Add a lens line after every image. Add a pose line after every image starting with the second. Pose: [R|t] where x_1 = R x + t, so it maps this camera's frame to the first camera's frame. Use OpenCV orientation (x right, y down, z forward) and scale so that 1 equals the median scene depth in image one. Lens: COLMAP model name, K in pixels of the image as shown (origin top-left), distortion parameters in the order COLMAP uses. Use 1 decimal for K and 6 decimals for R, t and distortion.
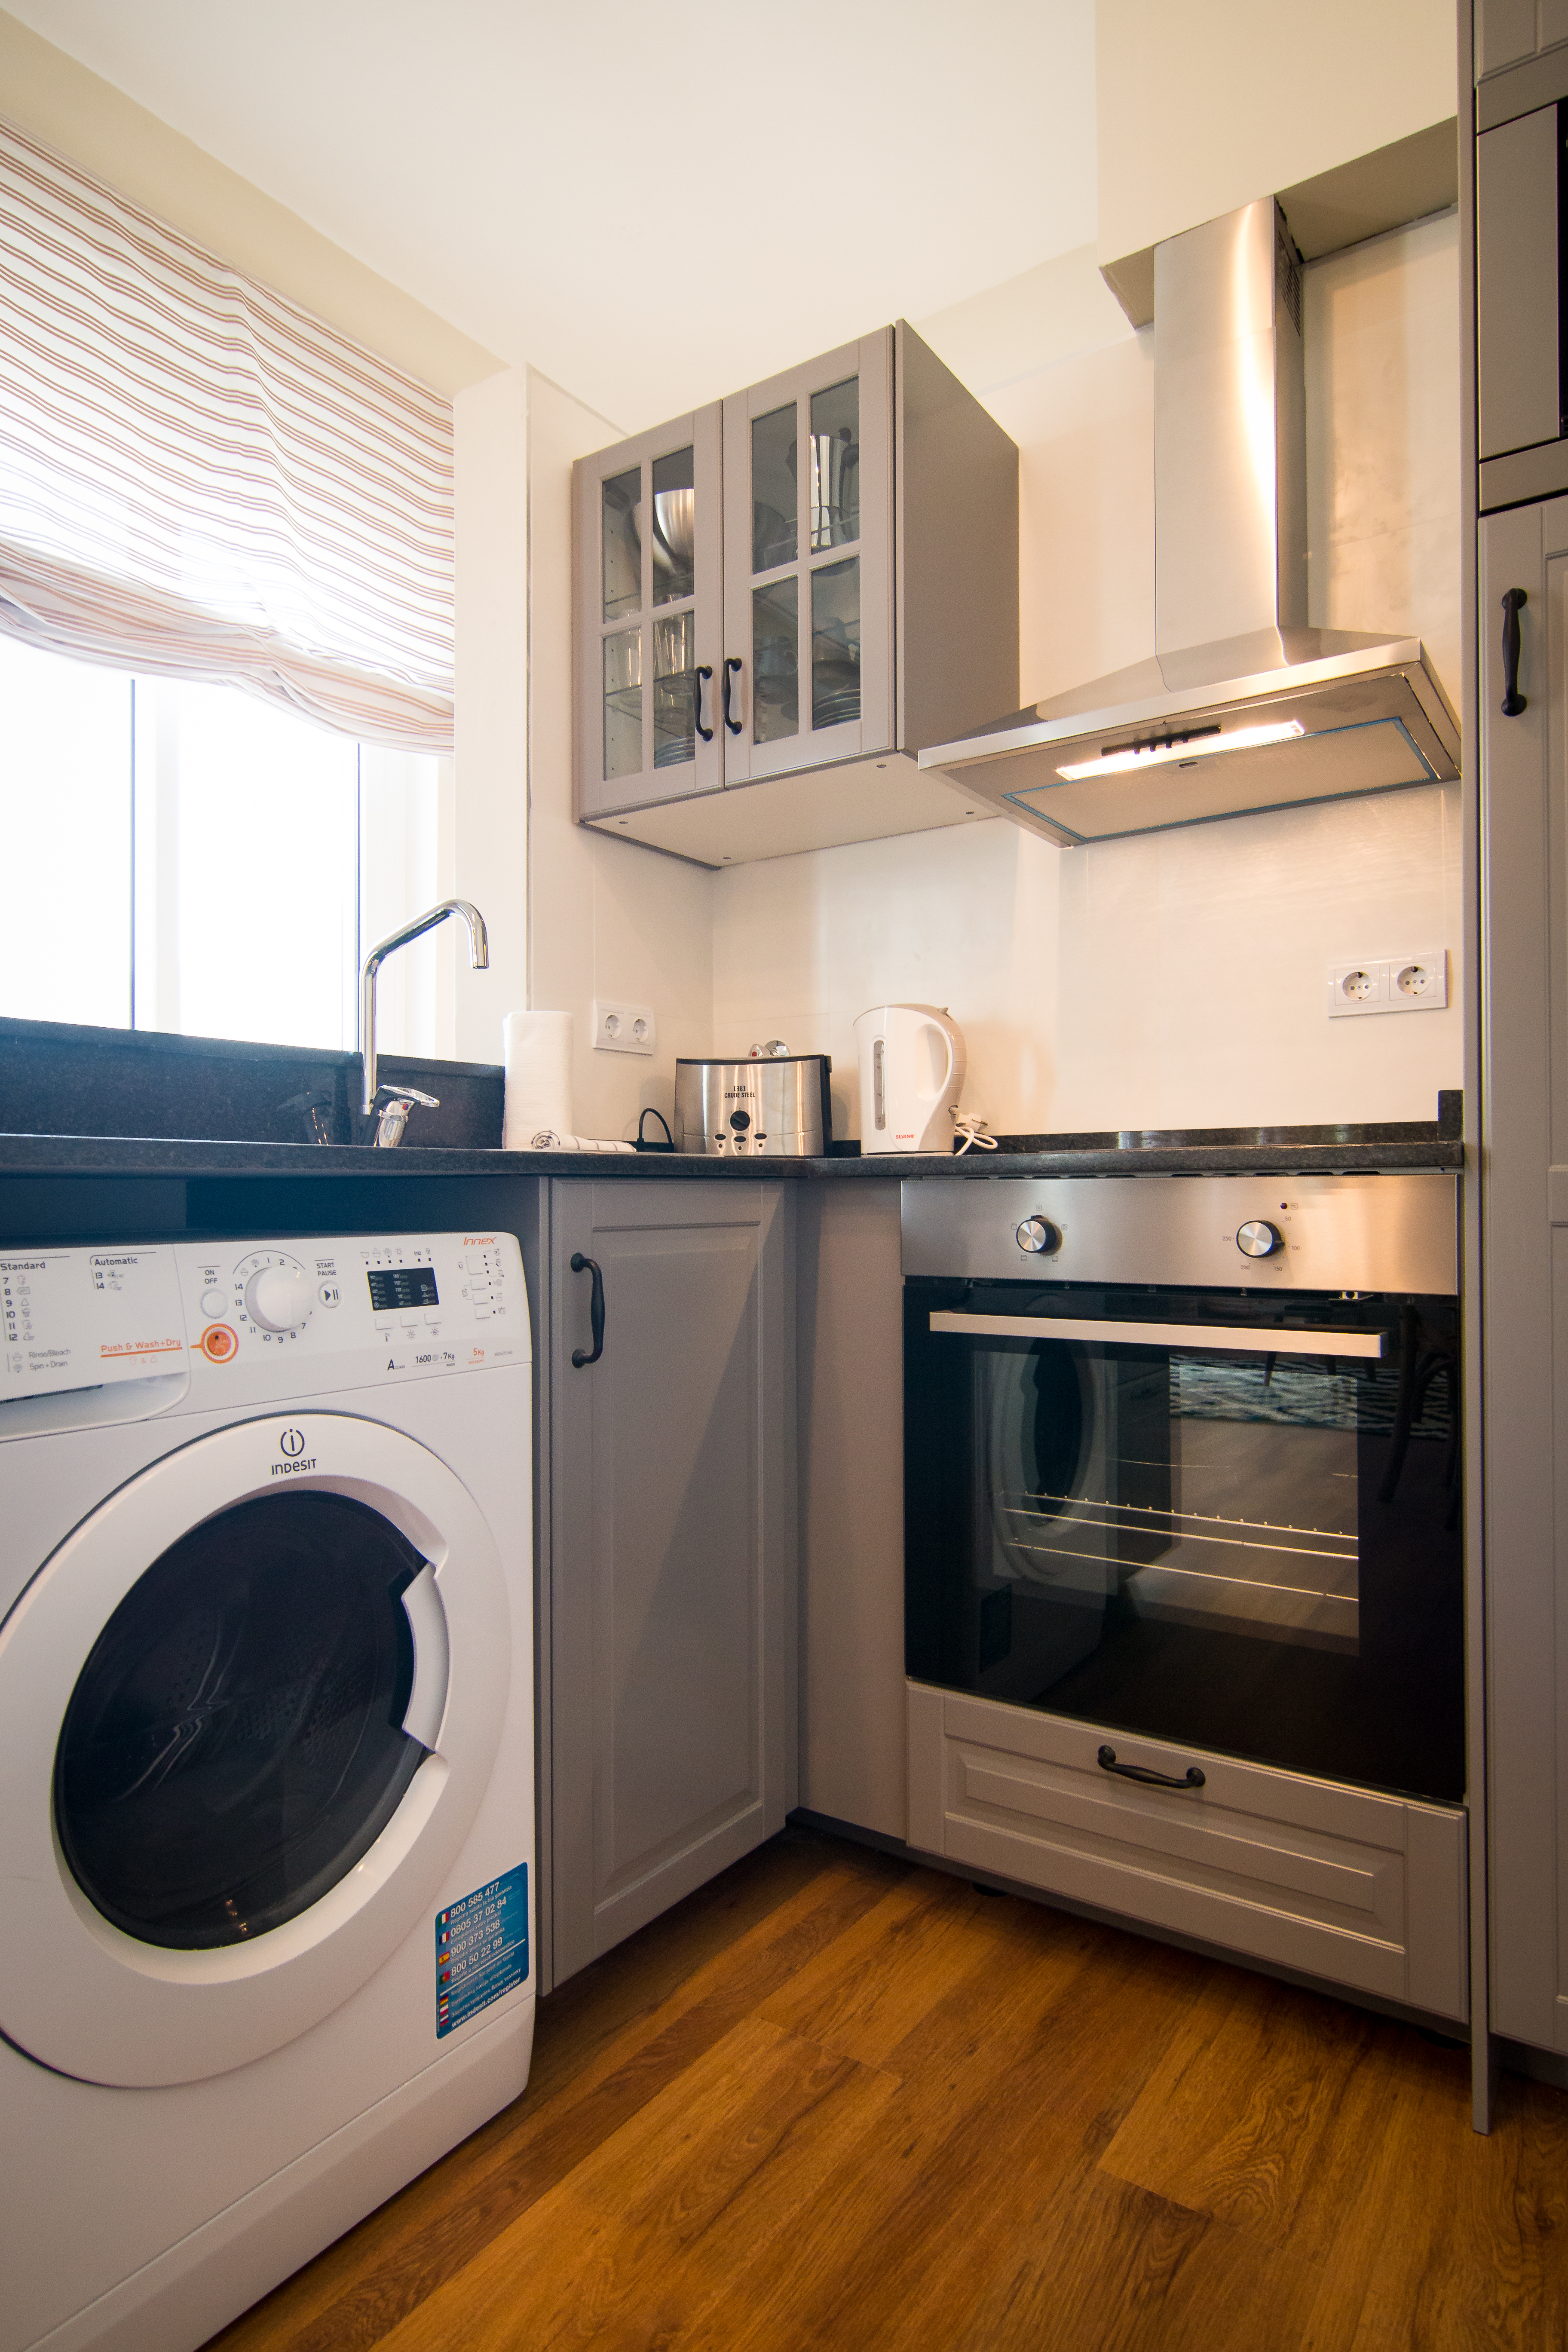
lens RADIAL K [[1355.3, 0, 770.5], [0, 1355.3, 1171.3], [0, 0, 1]] dist [0.001490, -0.003368]
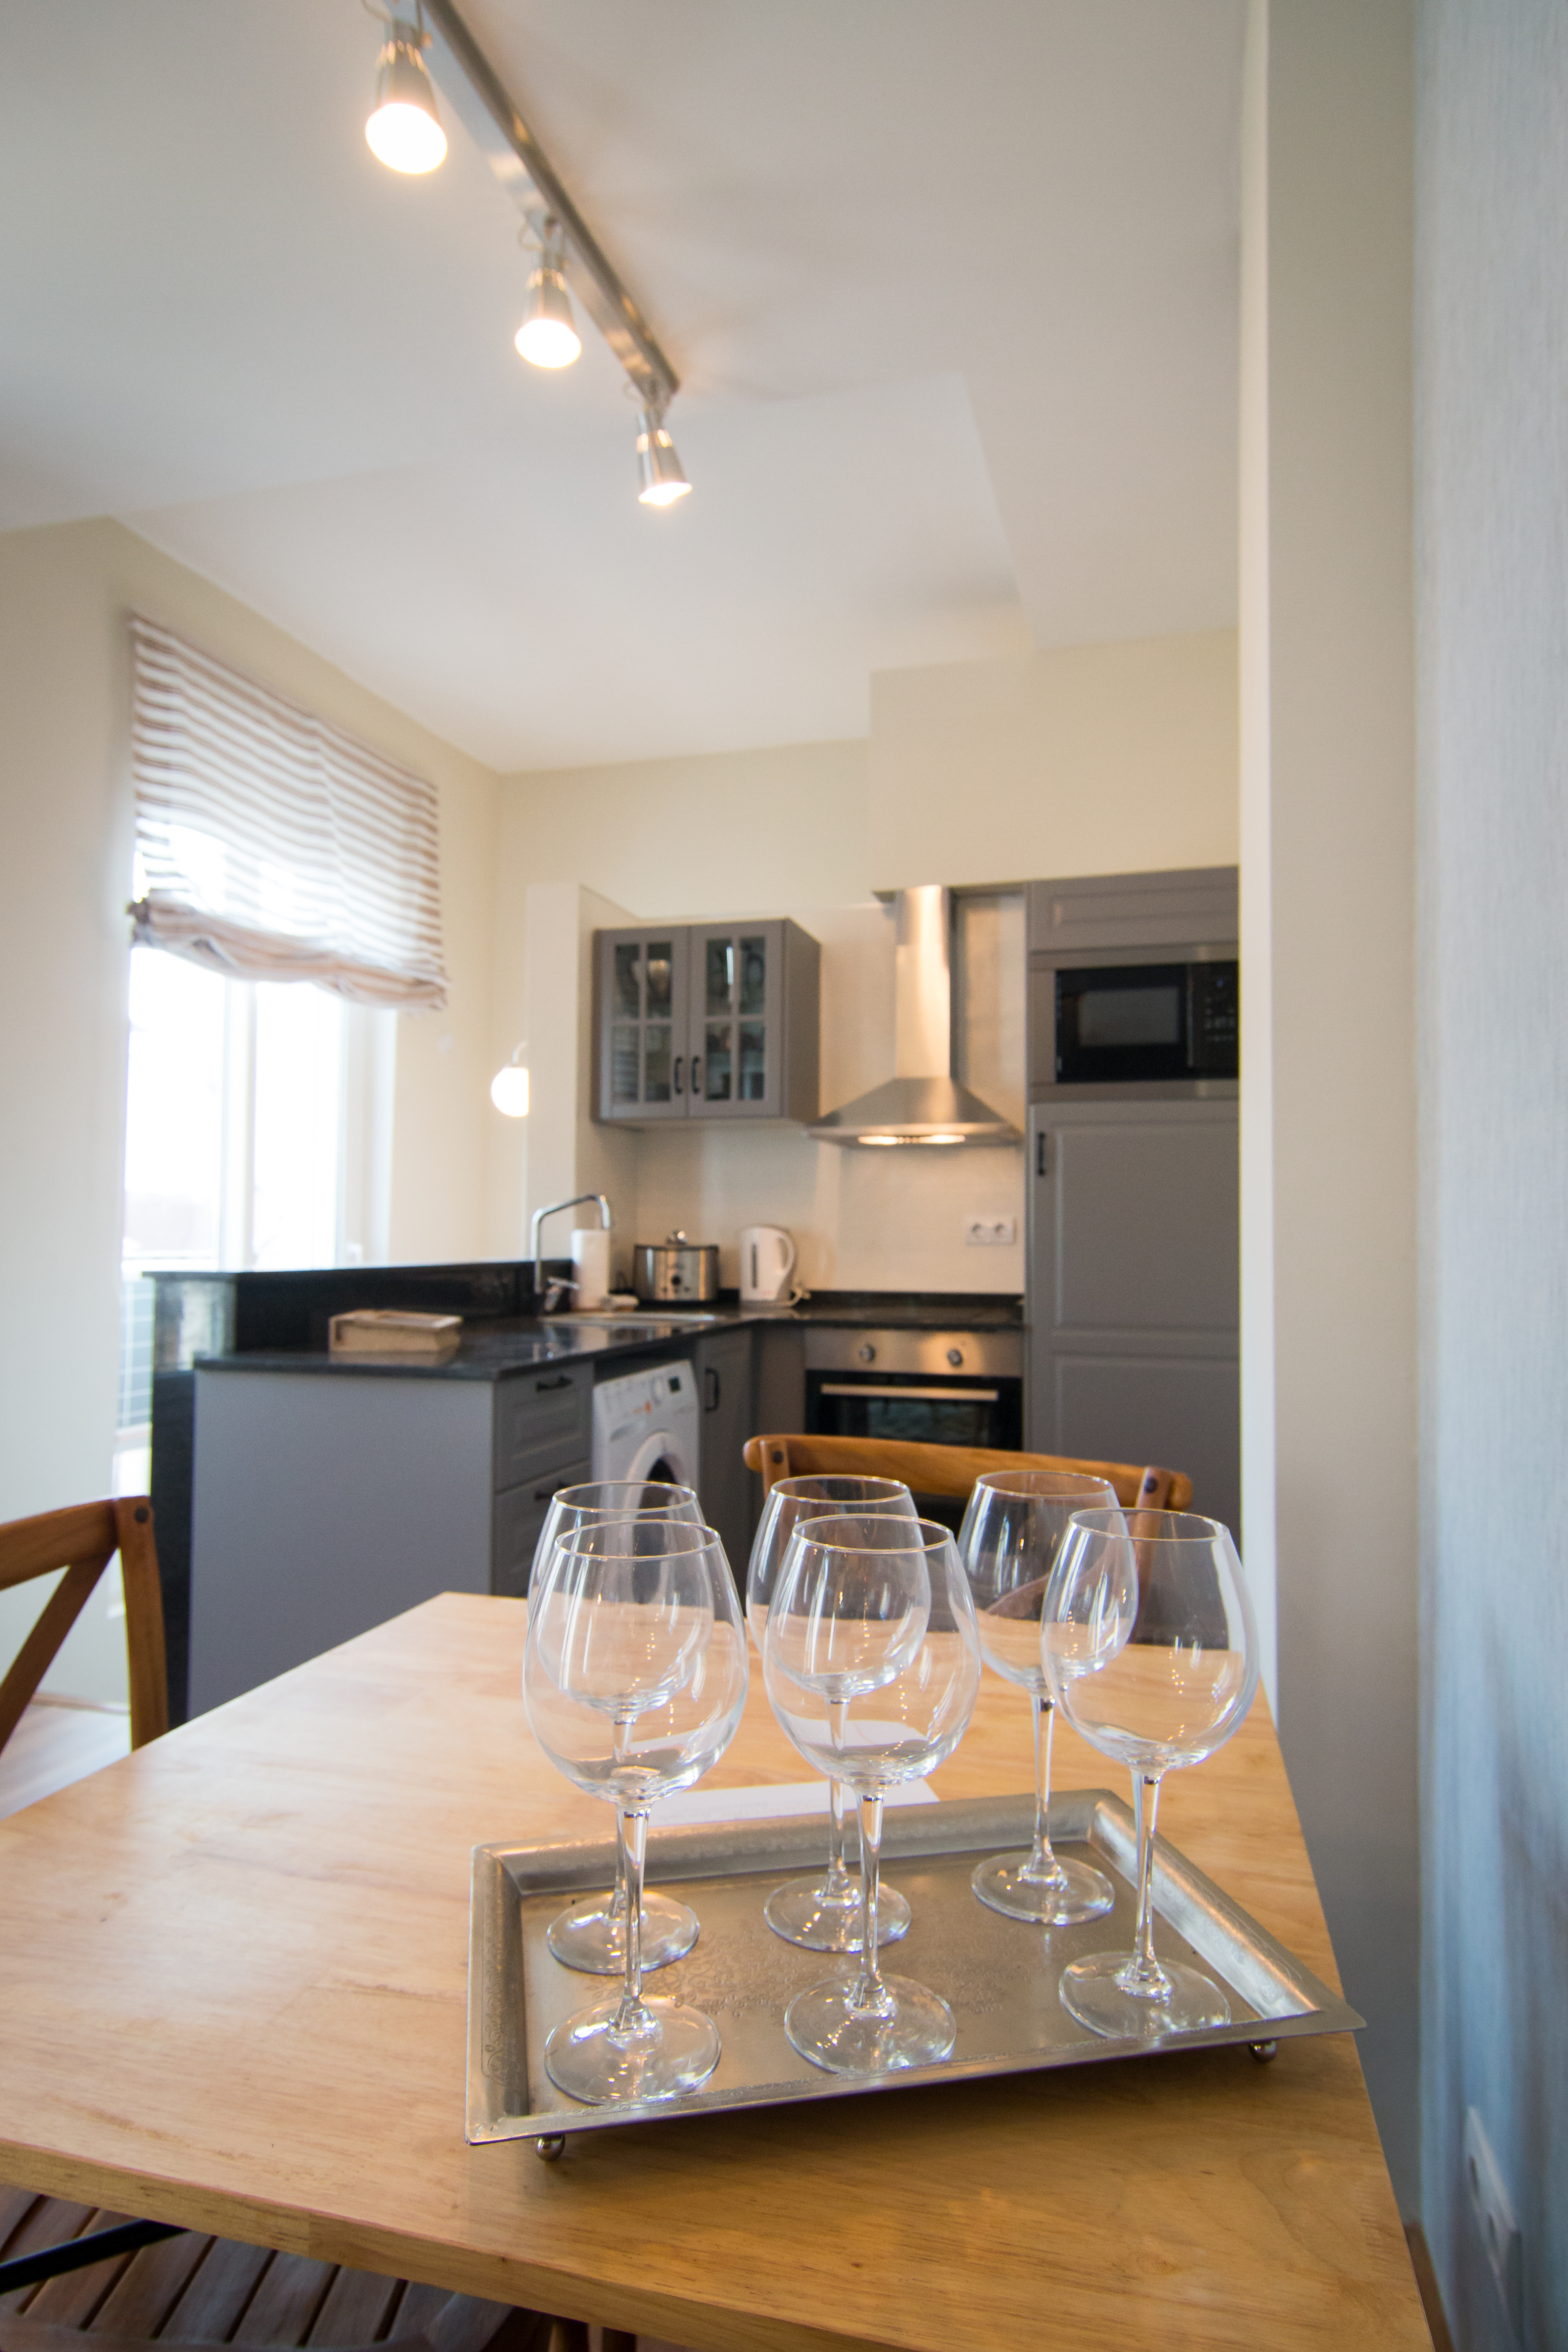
lens RADIAL K [[1355.3, 0, 791.9], [0, 1355.3, 1180.3], [0, 0, 1]] dist [0.001490, -0.003368]
pose [[0.946652, 0.023019, 0.321433, -0.513999], [-0.015904, 0.999567, -0.024743, -0.142385], [-0.321864, 0.018311, 0.946609, -0.909322]]
